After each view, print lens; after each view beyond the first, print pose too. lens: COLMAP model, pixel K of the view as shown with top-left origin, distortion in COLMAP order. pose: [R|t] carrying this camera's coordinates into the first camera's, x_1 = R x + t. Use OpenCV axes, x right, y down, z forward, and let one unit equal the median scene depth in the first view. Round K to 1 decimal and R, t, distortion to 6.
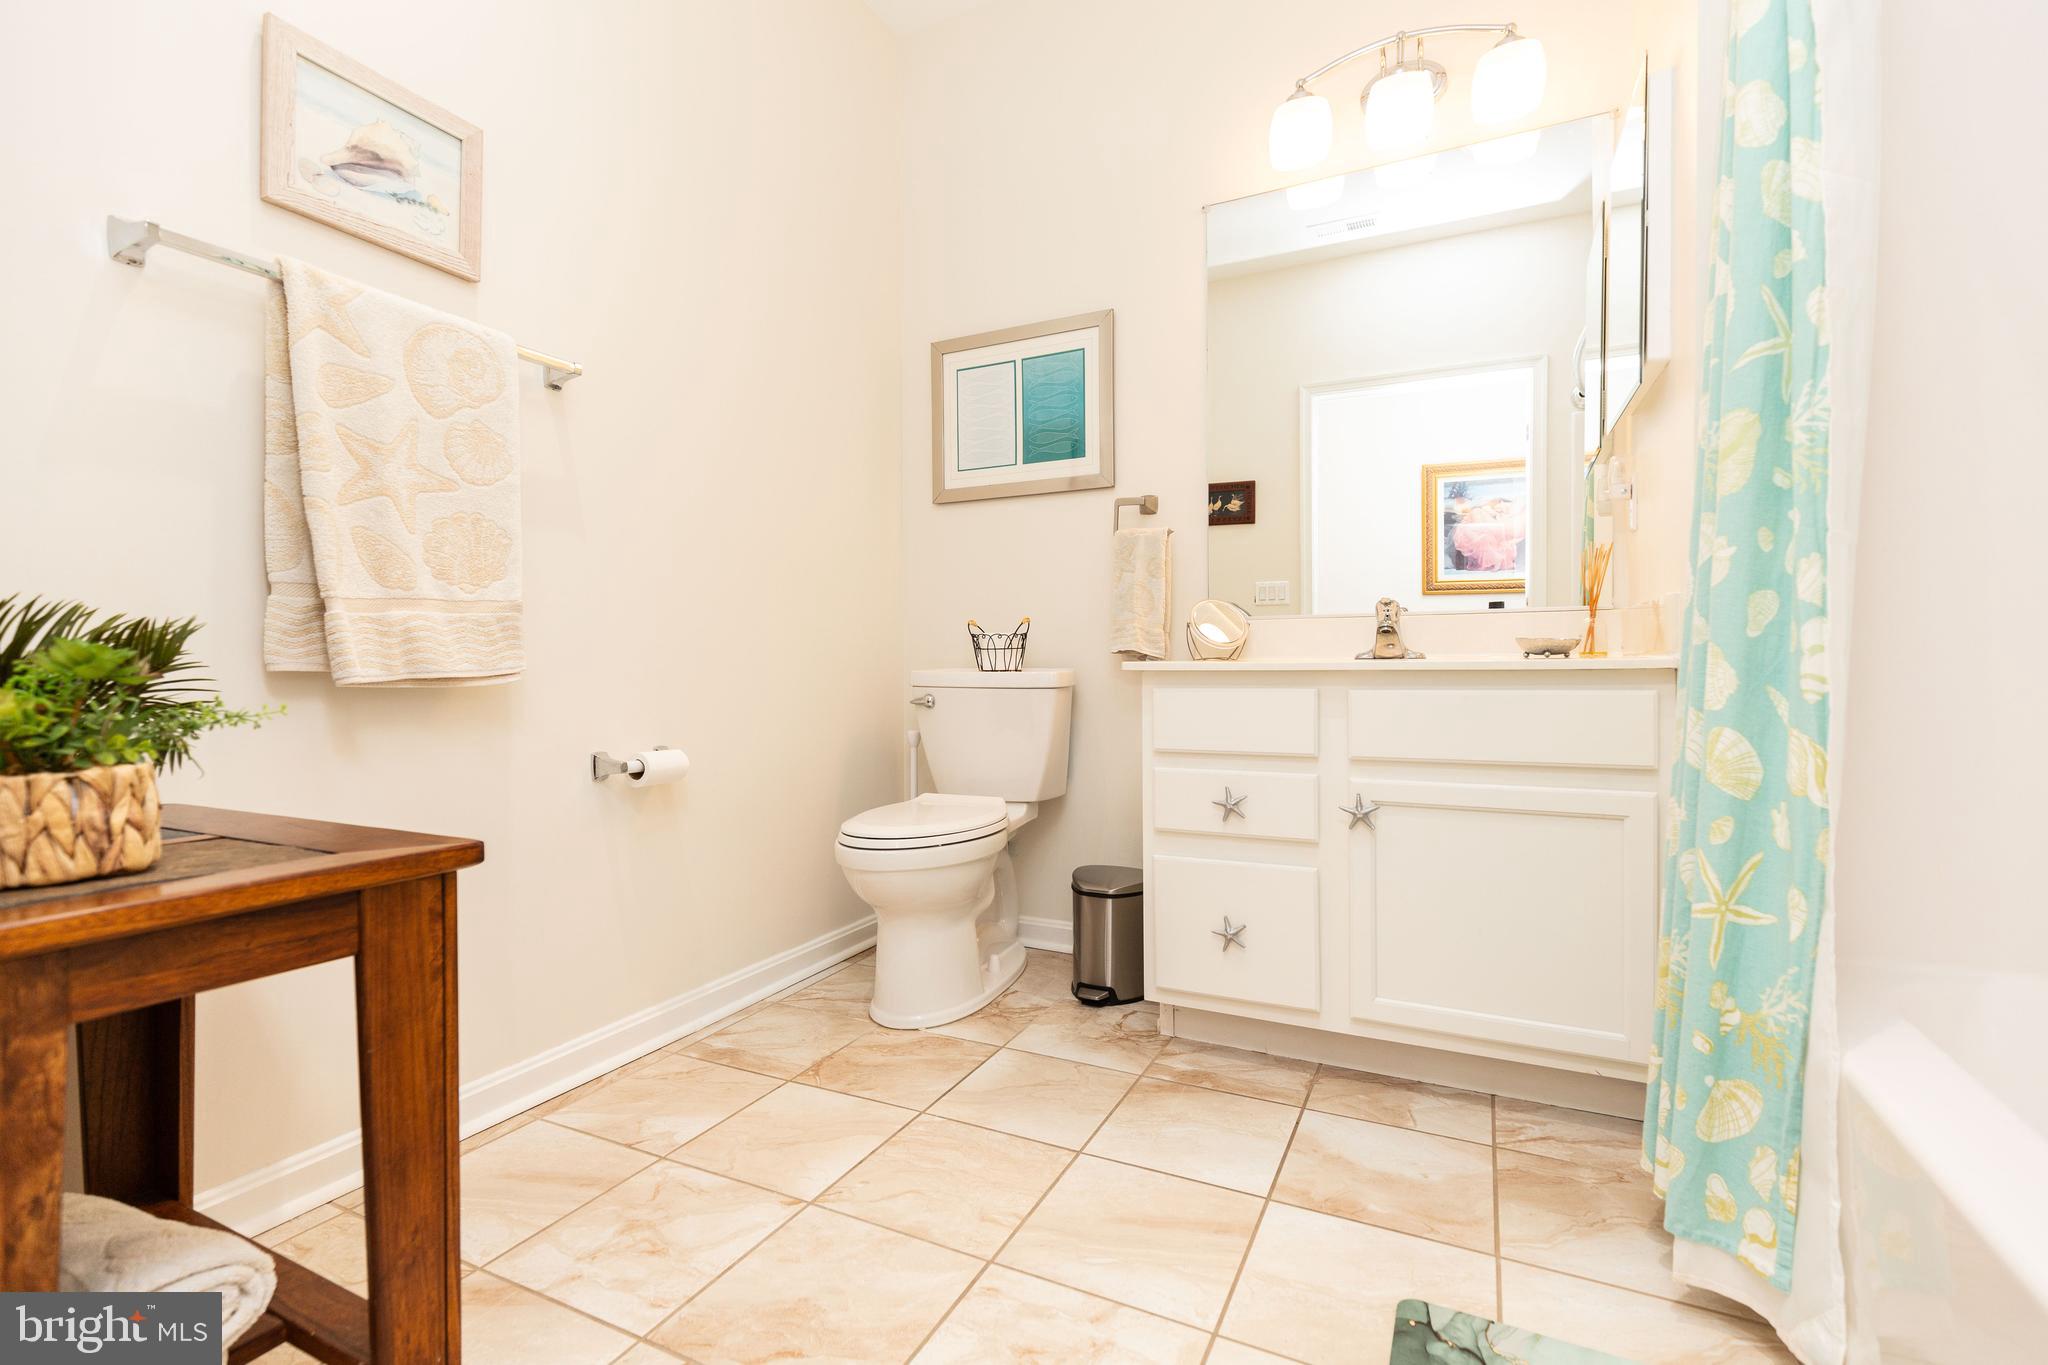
lens RADIAL K [[917.4, 0, 1028.9], [0, 917.4, 676.6], [0, 0, 1]] dist [0.006013, -0.001549]
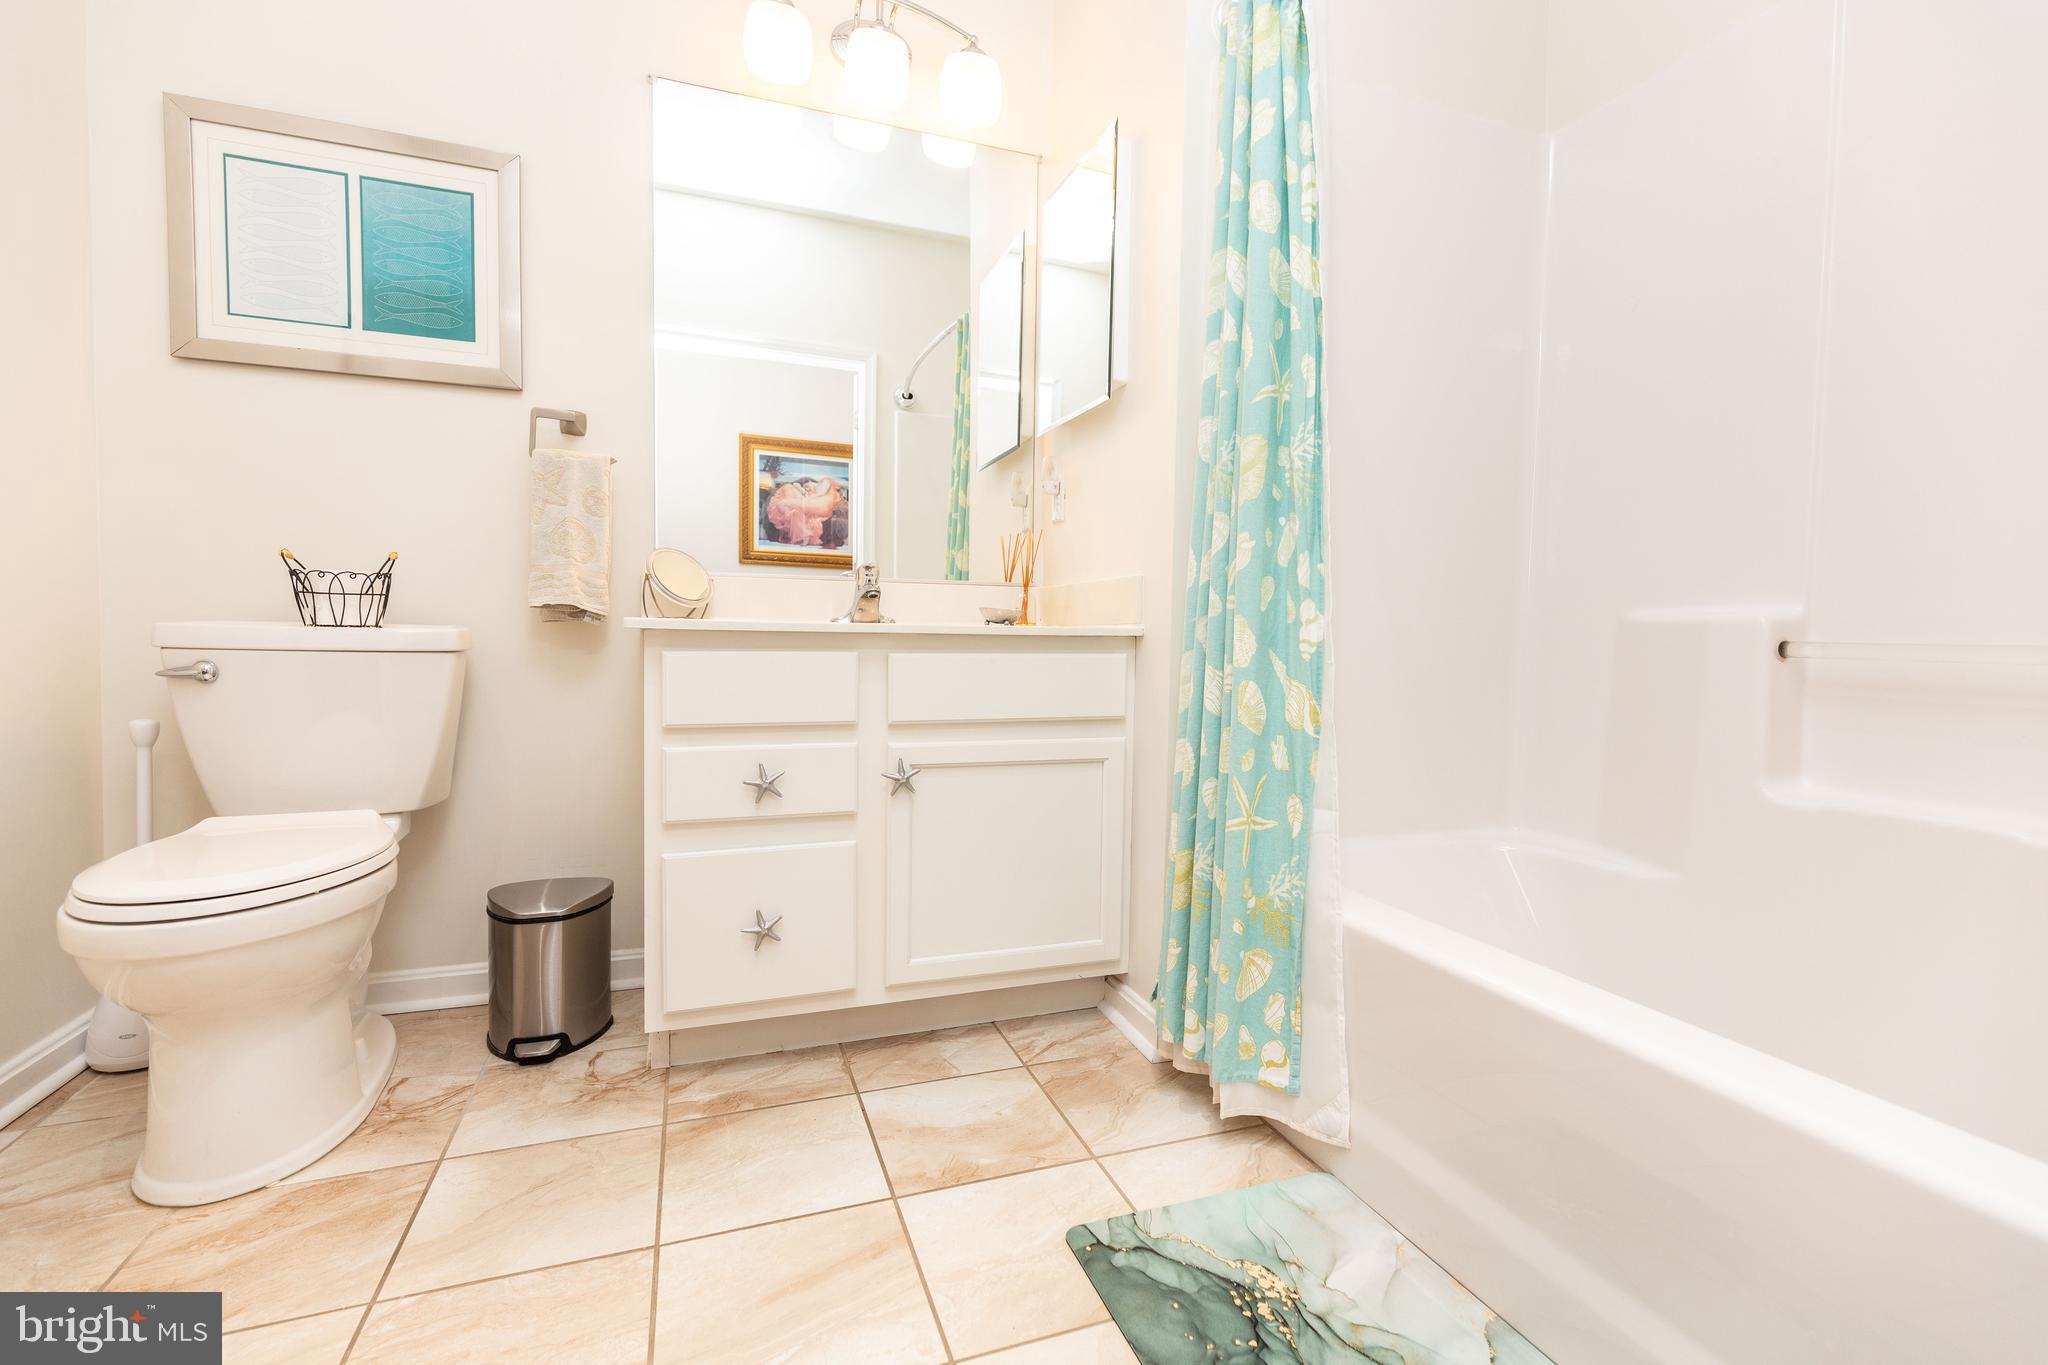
lens RADIAL K [[917.4, 0, 1028.9], [0, 917.4, 676.6], [0, 0, 1]] dist [0.006013, -0.001549]
pose [[0.688027, -0.015281, 0.725524, -0.241411], [-0.008451, 0.999542, 0.029067, 0.009031], [-0.725636, -0.026131, 0.687582, 0.211101]]
